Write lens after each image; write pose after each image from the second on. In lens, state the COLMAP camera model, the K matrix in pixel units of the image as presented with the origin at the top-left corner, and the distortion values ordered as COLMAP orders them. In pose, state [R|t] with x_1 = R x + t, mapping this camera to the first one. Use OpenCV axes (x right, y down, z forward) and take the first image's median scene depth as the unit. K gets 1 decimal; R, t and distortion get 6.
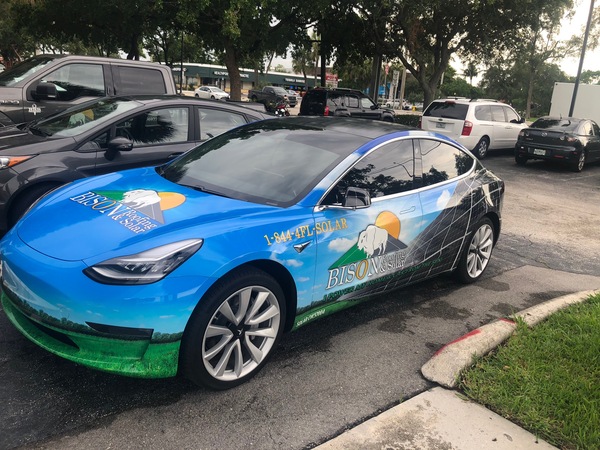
lens RADIAL K [[494.8, 0, 300.6], [0, 494.8, 222.7], [0, 0, 1]] dist [0.000769, 0.007047]
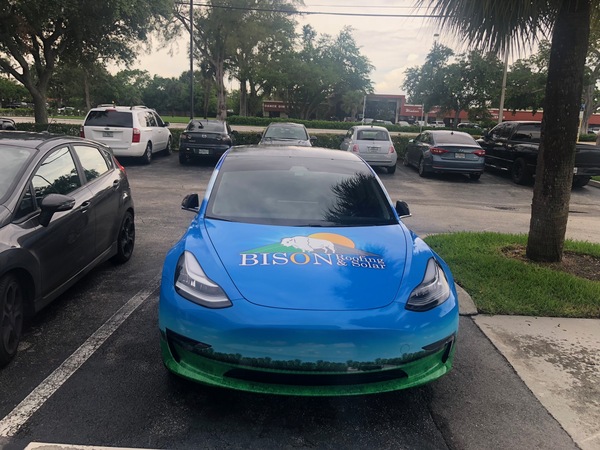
lens RADIAL K [[494.8, 0, 300.2], [0, 494.8, 227.1], [0, 0, 1]] dist [0.000769, 0.007047]
pose [[0.652939, -0.209301, 0.727917, -0.231510], [0.198232, 0.974784, 0.102471, -0.042122], [-0.731009, 0.077389, 0.677965, 0.063249]]
